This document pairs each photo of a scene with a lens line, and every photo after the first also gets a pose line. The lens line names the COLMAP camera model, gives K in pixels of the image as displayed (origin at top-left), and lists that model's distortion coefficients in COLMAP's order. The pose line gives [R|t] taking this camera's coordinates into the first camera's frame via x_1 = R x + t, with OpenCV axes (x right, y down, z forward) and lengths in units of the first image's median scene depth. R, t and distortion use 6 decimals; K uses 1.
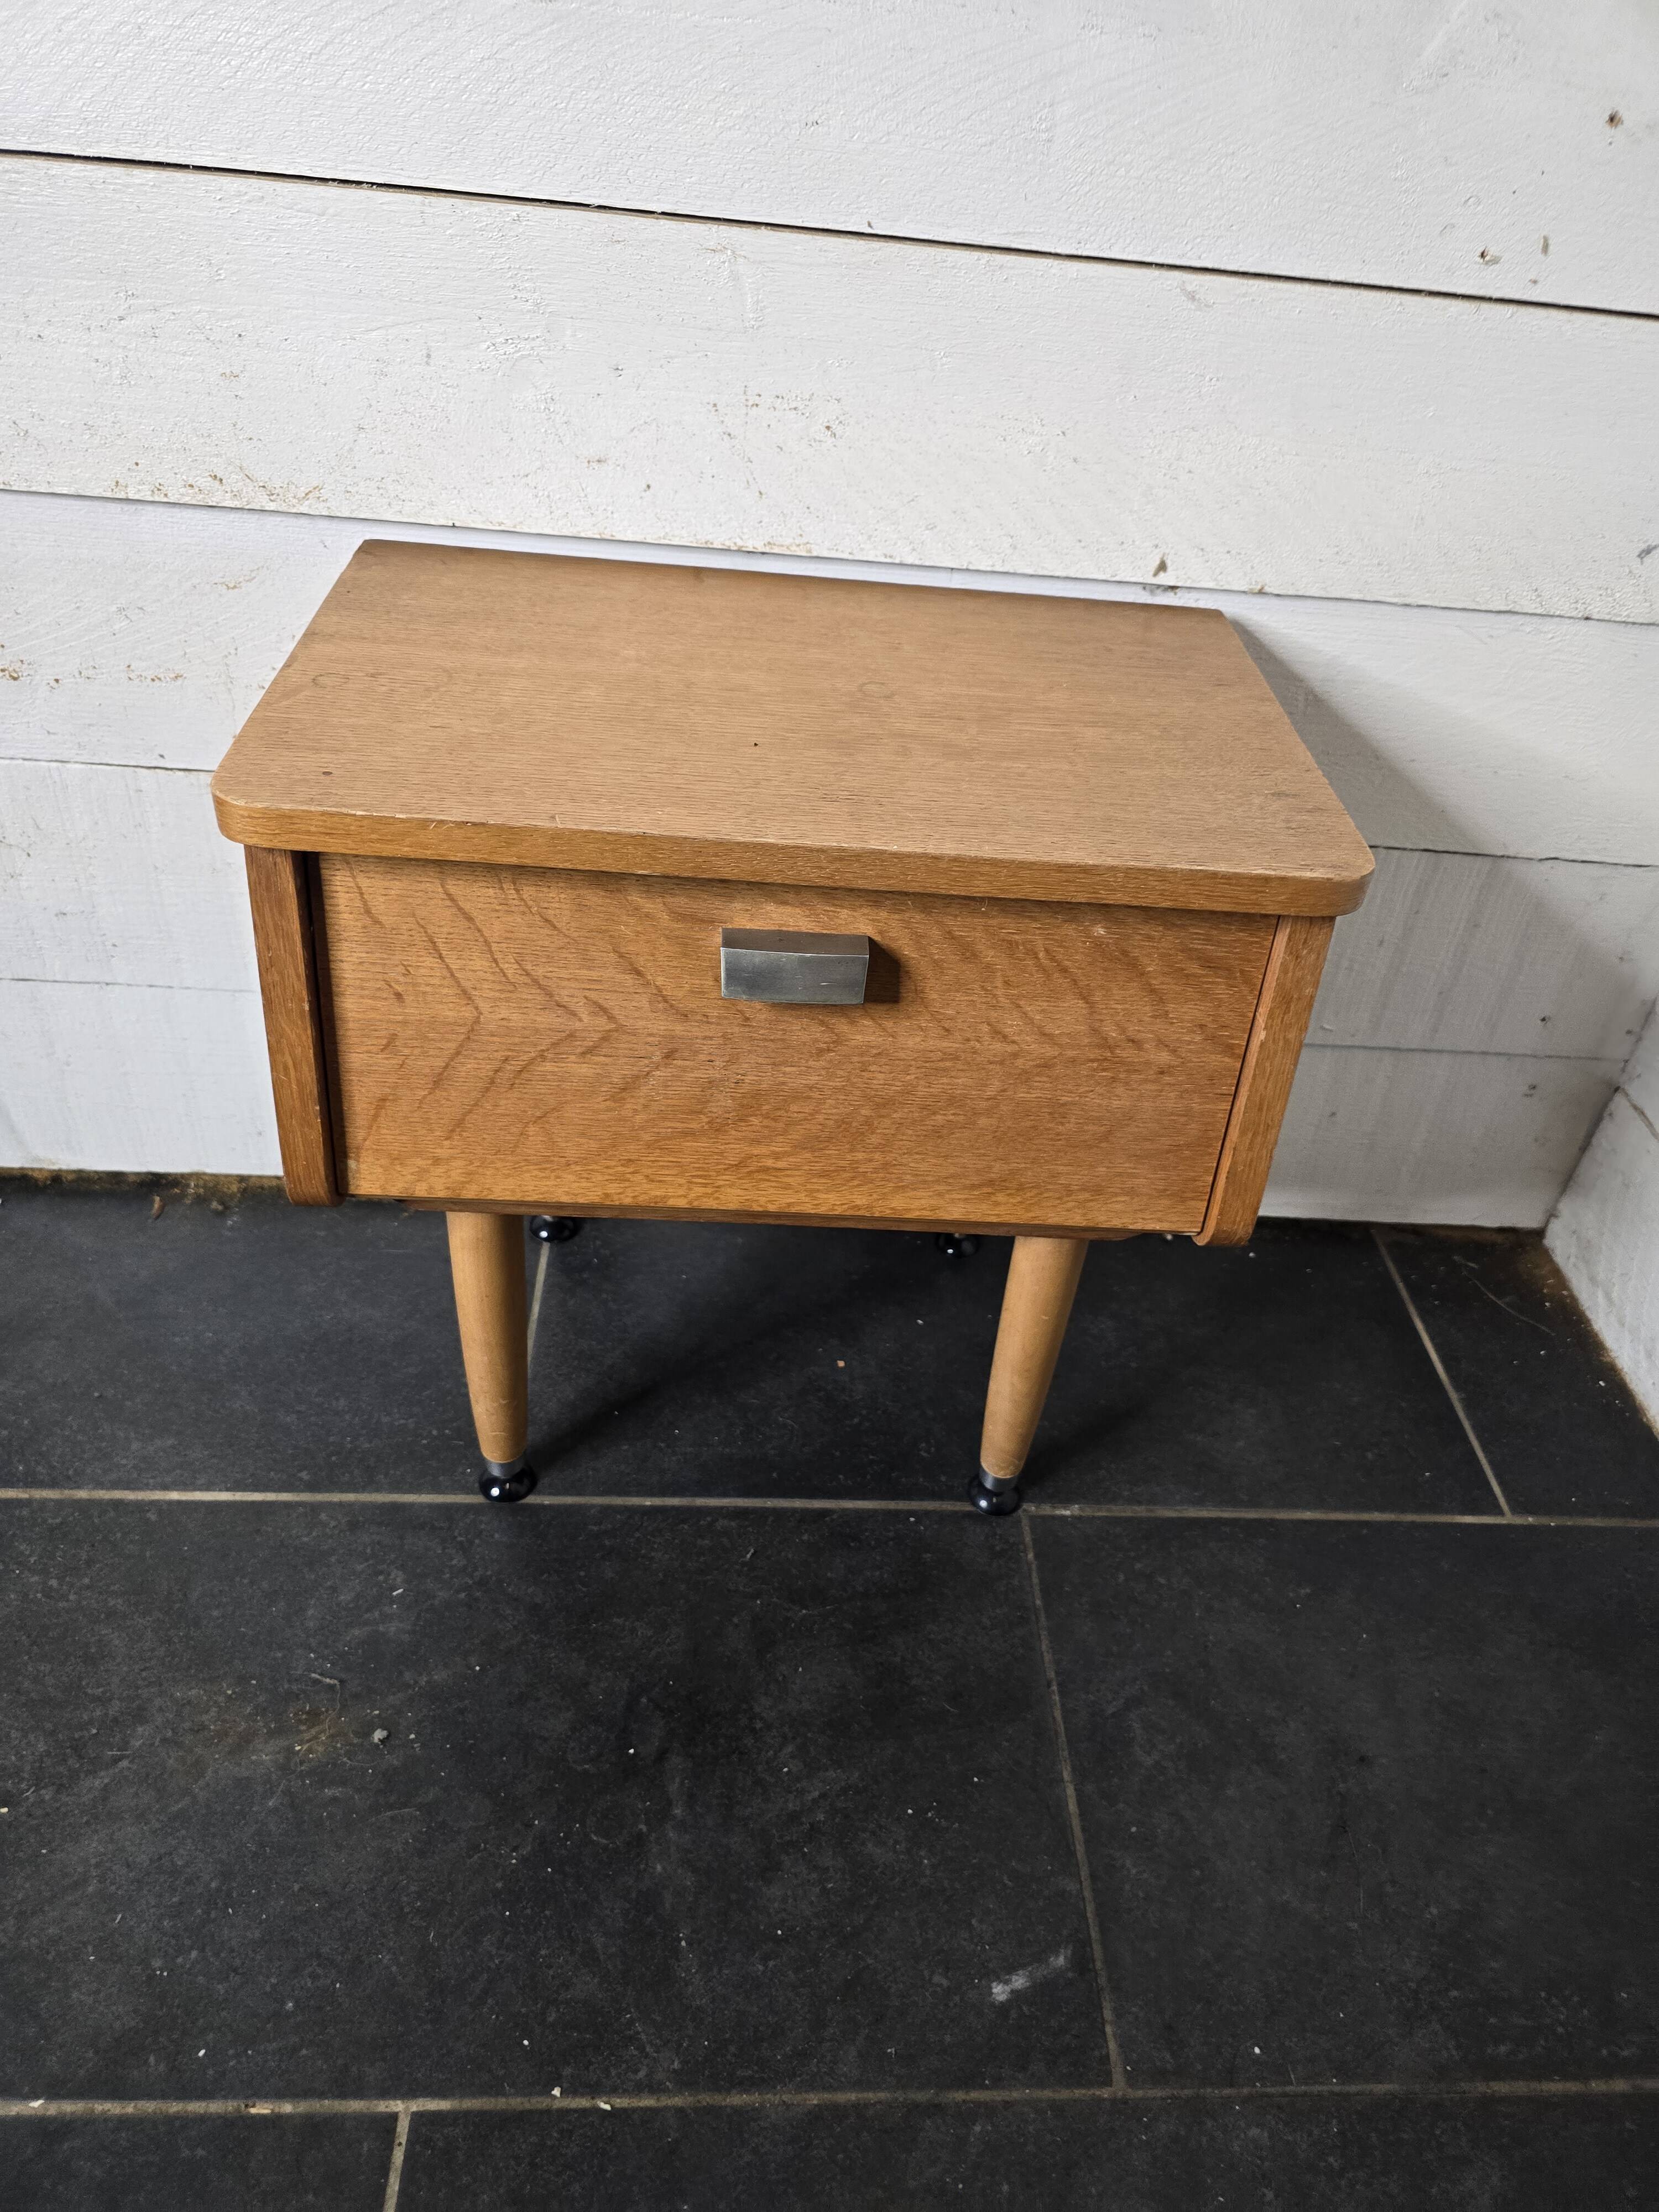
lens RADIAL K [[1548.9, 0, 841.9], [0, 1548.9, 1099.2], [0, 0, 1]] dist [0.043355, -0.062409]
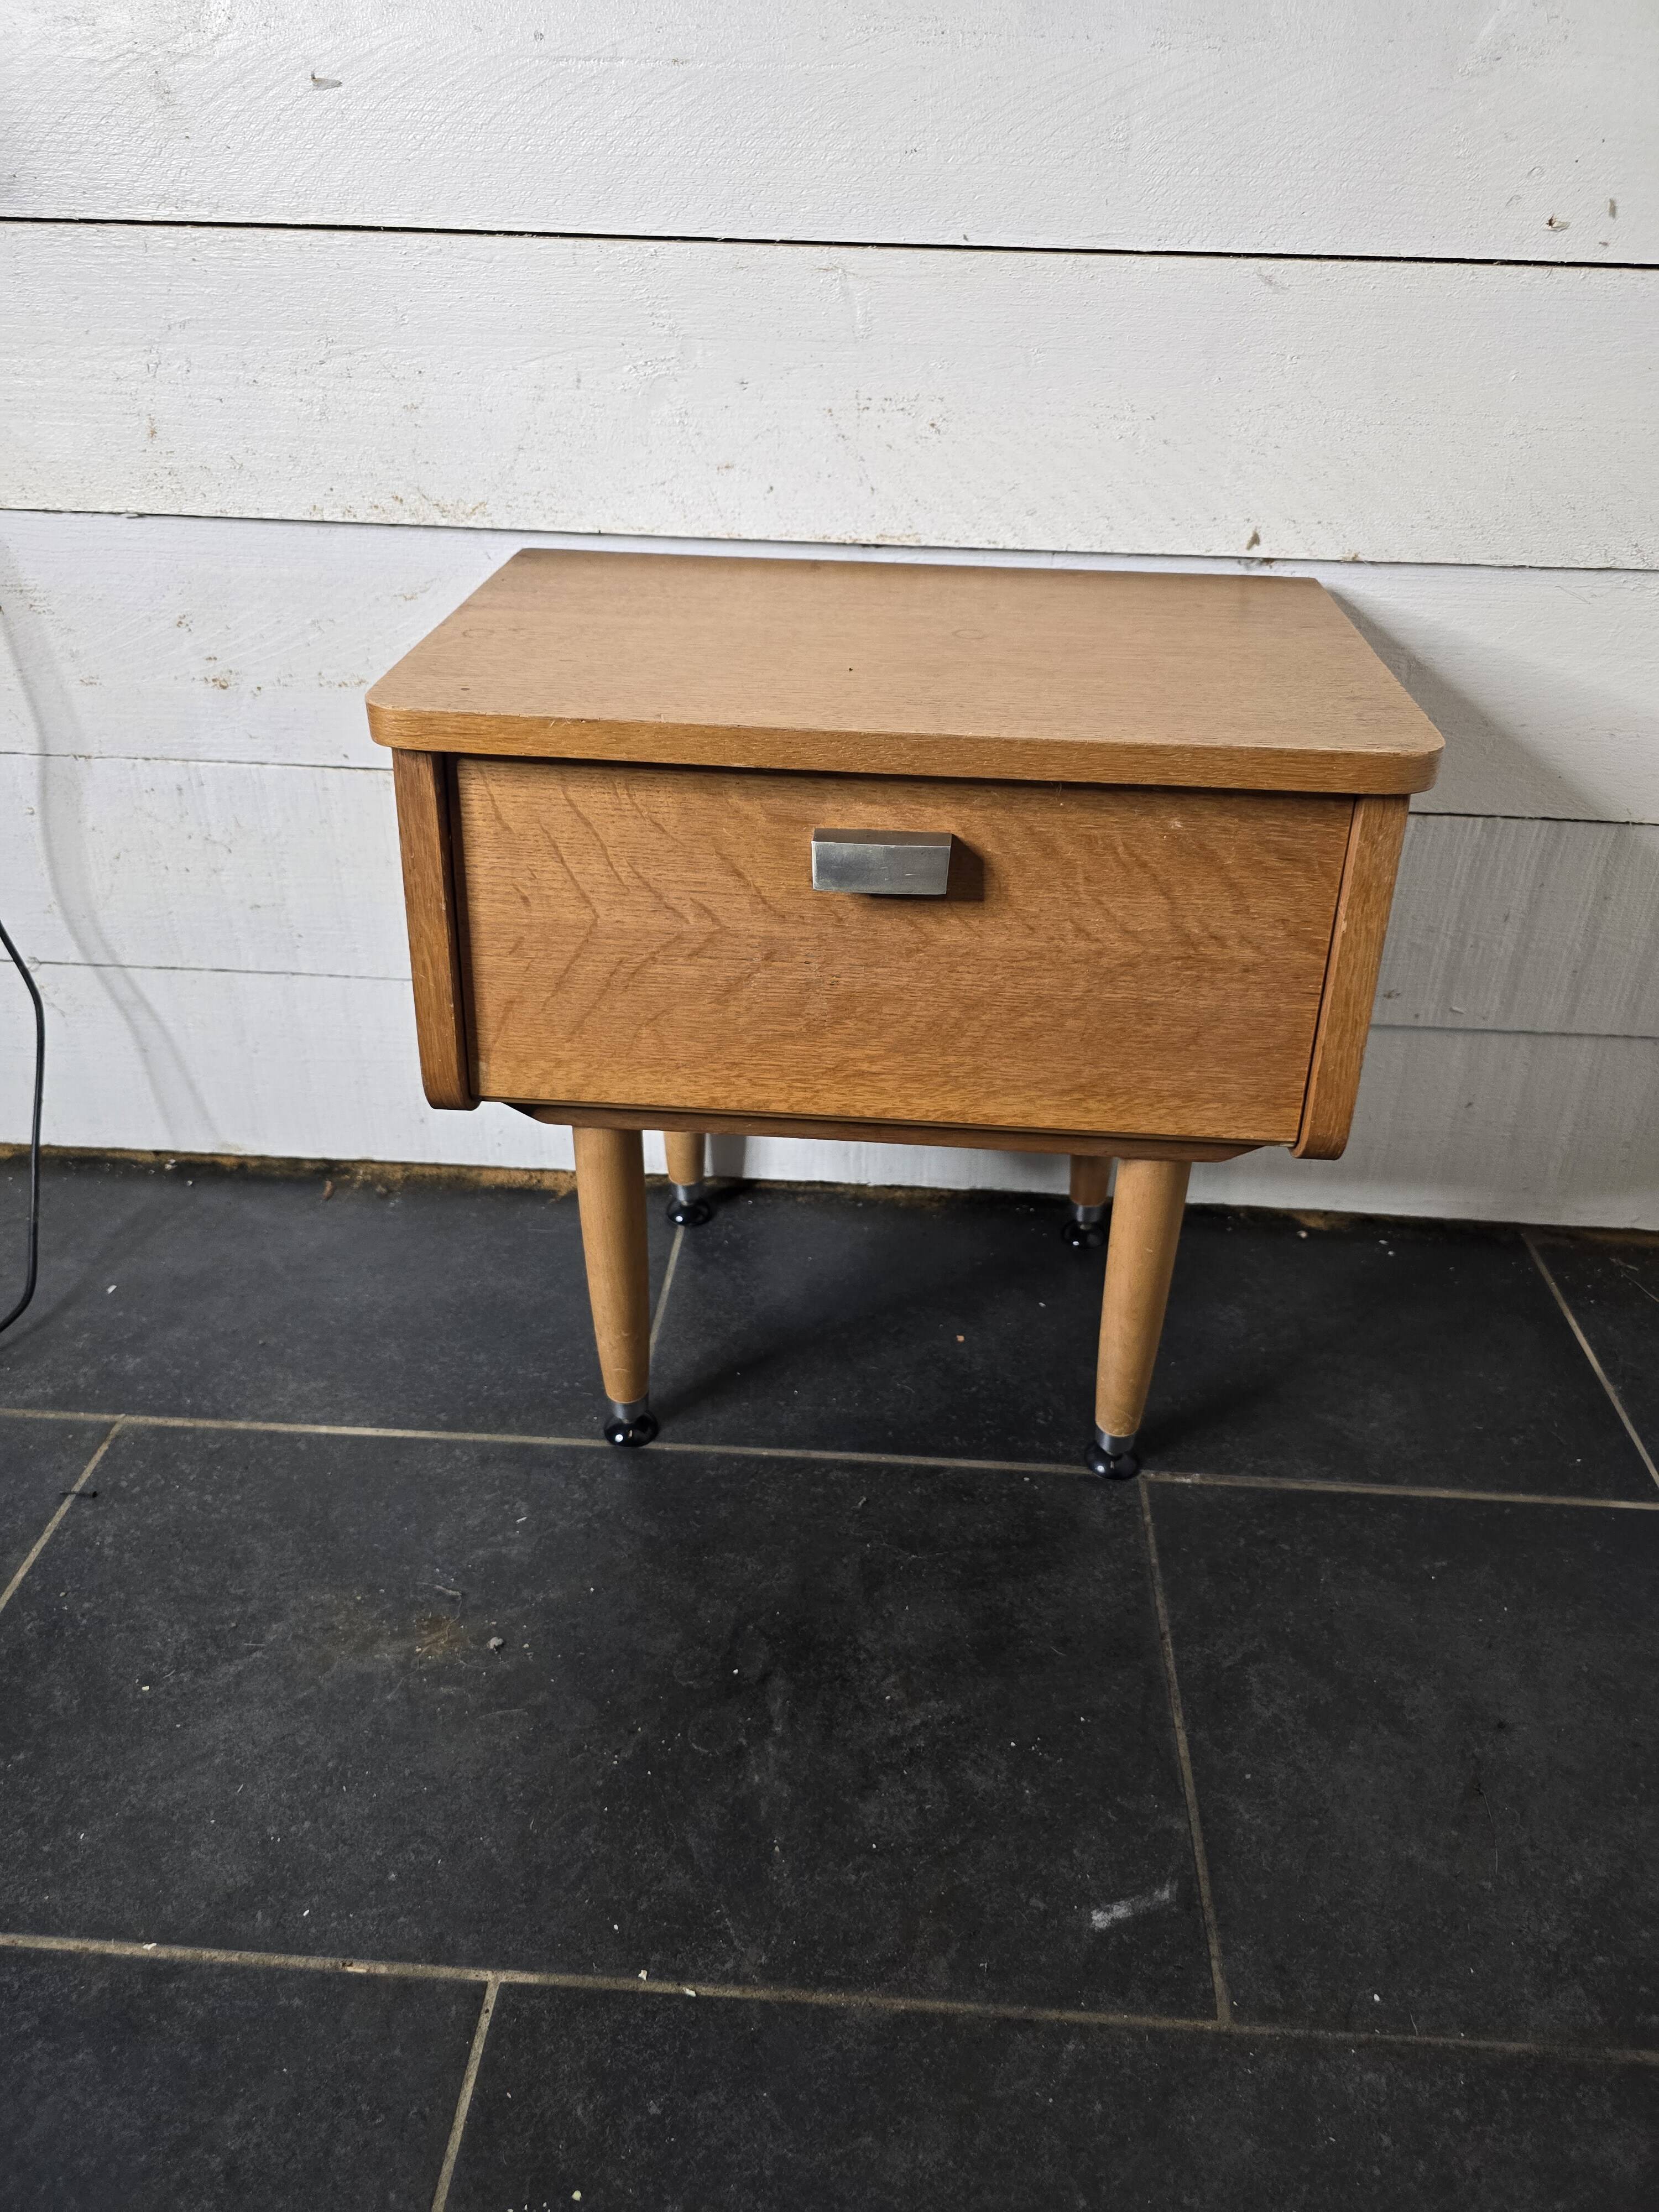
lens RADIAL K [[1550.3, 0, 826.0], [0, 1550.3, 1067.4], [0, 0, 1]] dist [0.040570, -0.059640]
pose [[0.991589, -0.006397, -0.129272, 0.055408], [-0.009398, 0.992583, -0.121206, 0.150665], [0.129088, 0.121401, 0.984174, -0.032126]]
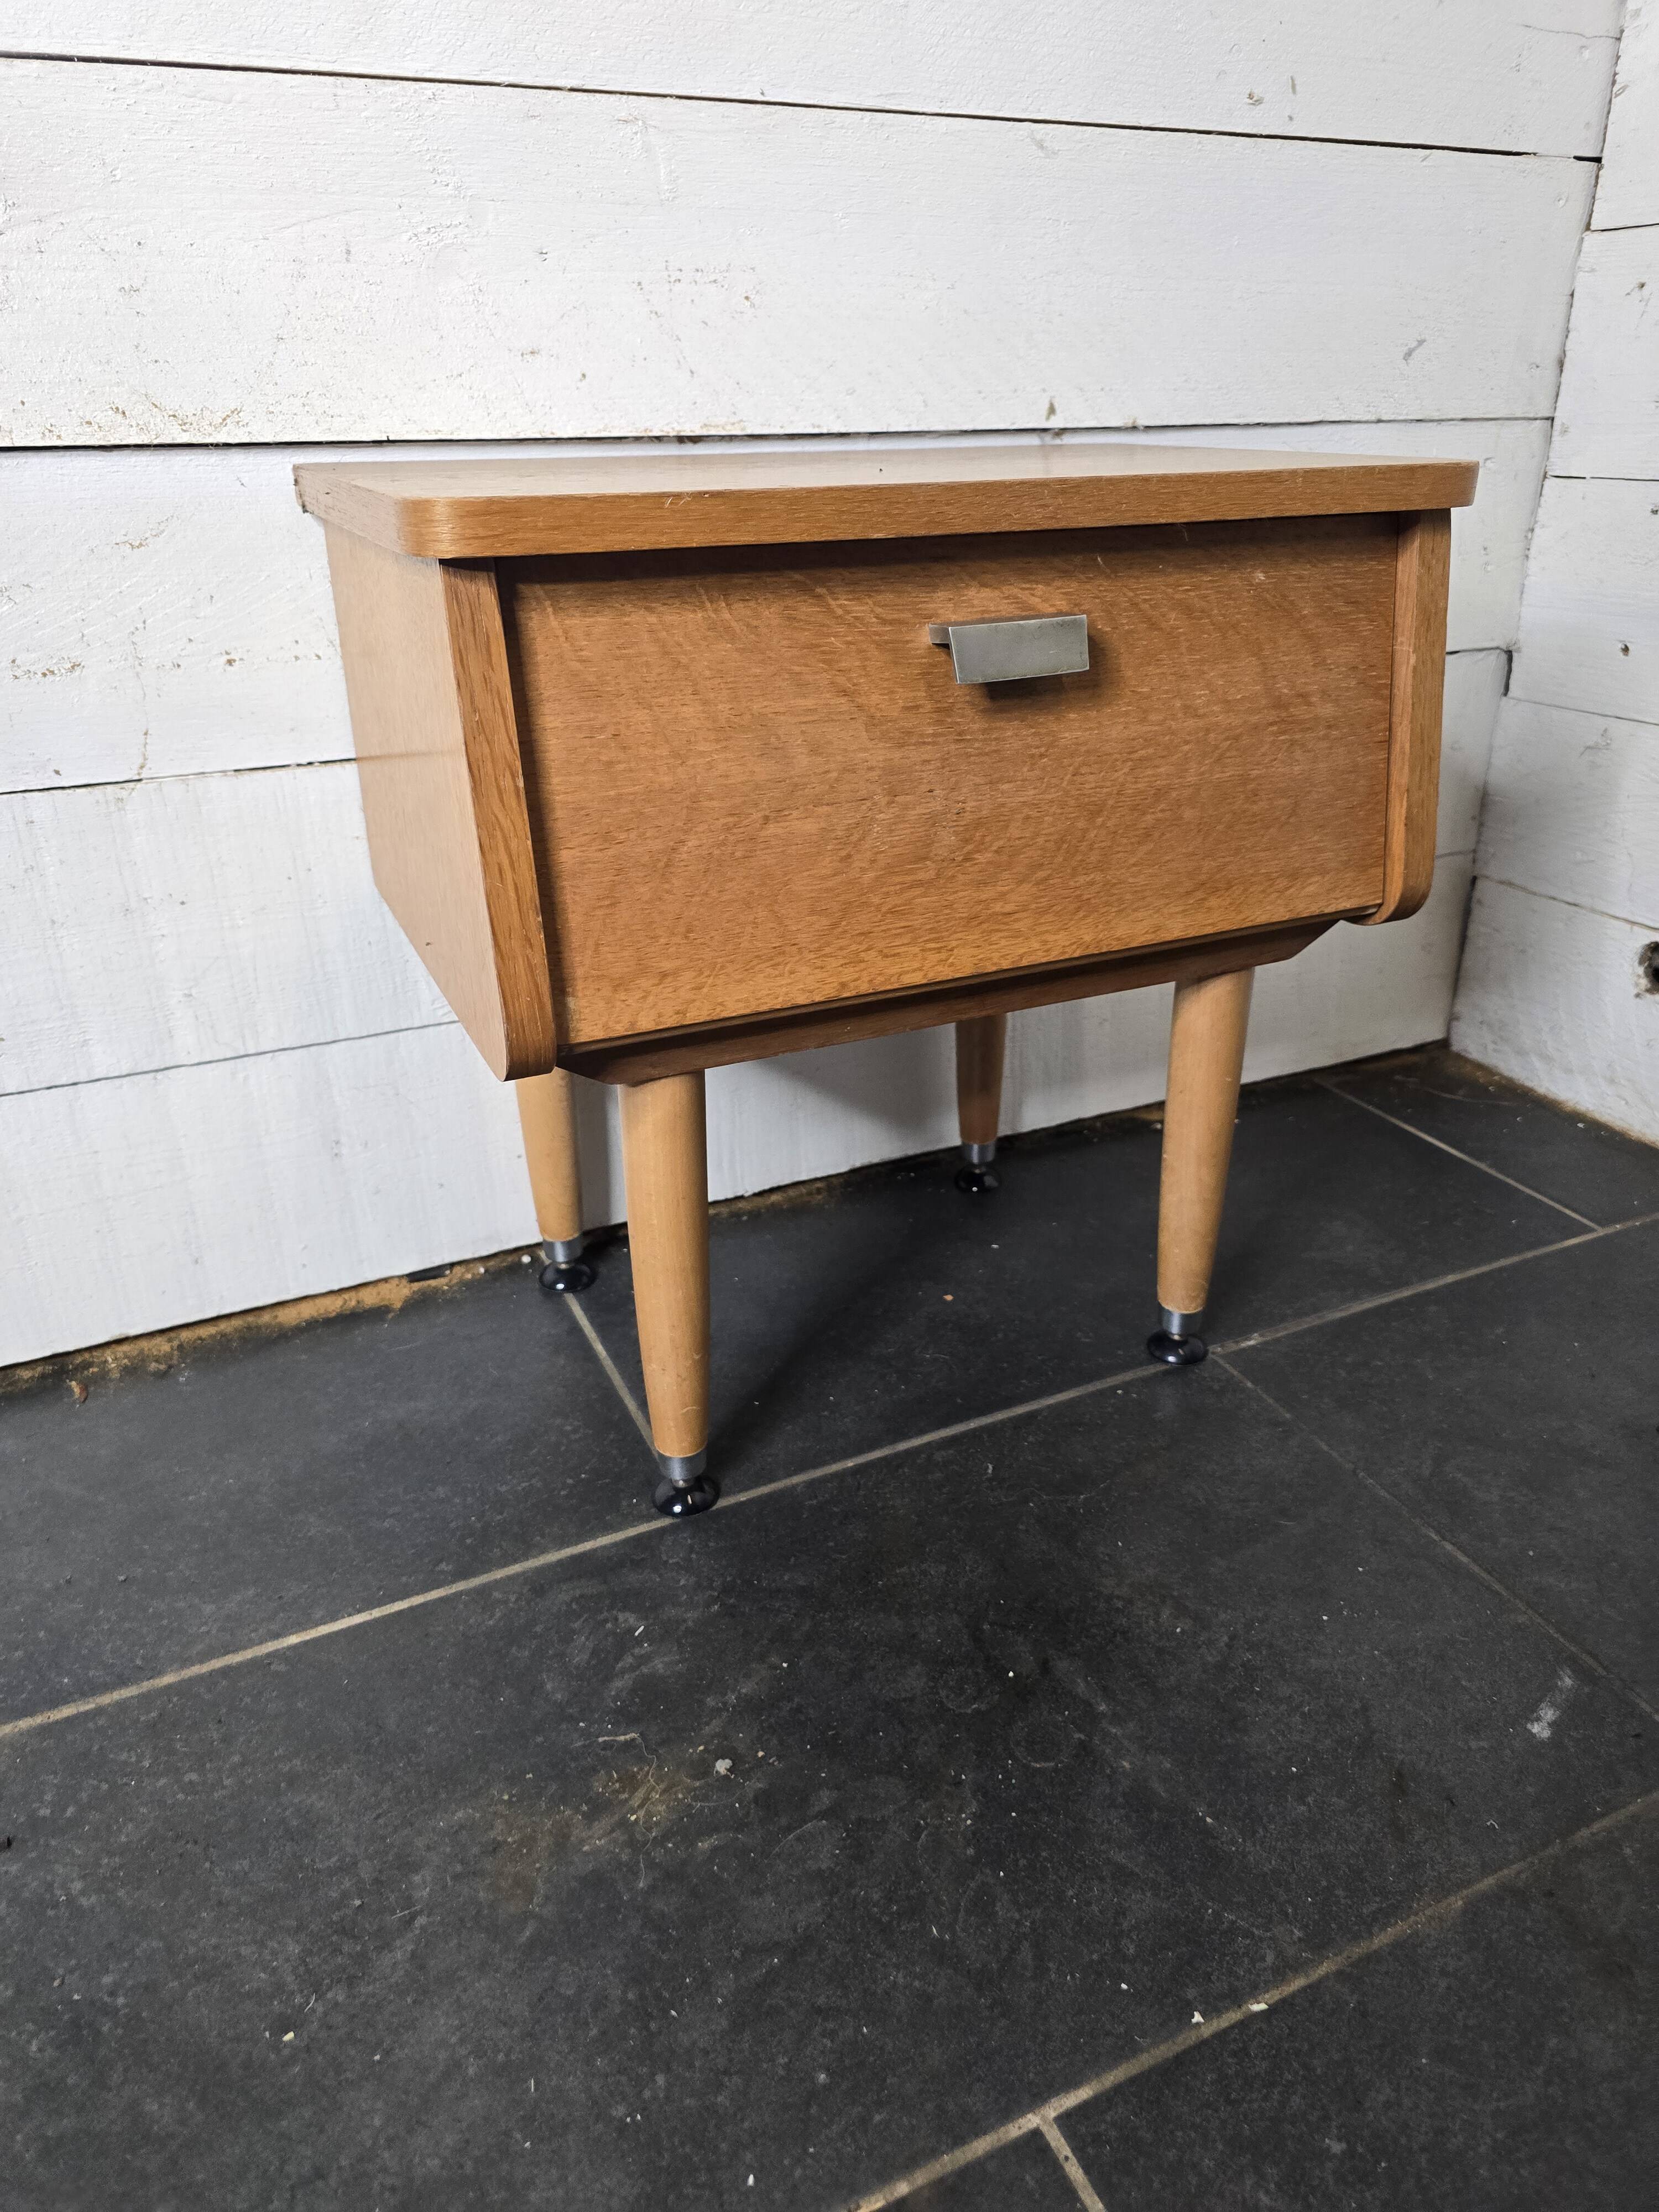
lens RADIAL K [[1550.3, 0, 826.0], [0, 1550.3, 1067.4], [0, 0, 1]] dist [0.040570, -0.059640]
pose [[0.919020, -0.243806, 0.309776, -0.398458], [0.308028, 0.934513, -0.178335, 0.233409], [-0.246011, 0.259313, 0.933935, 0.170502]]
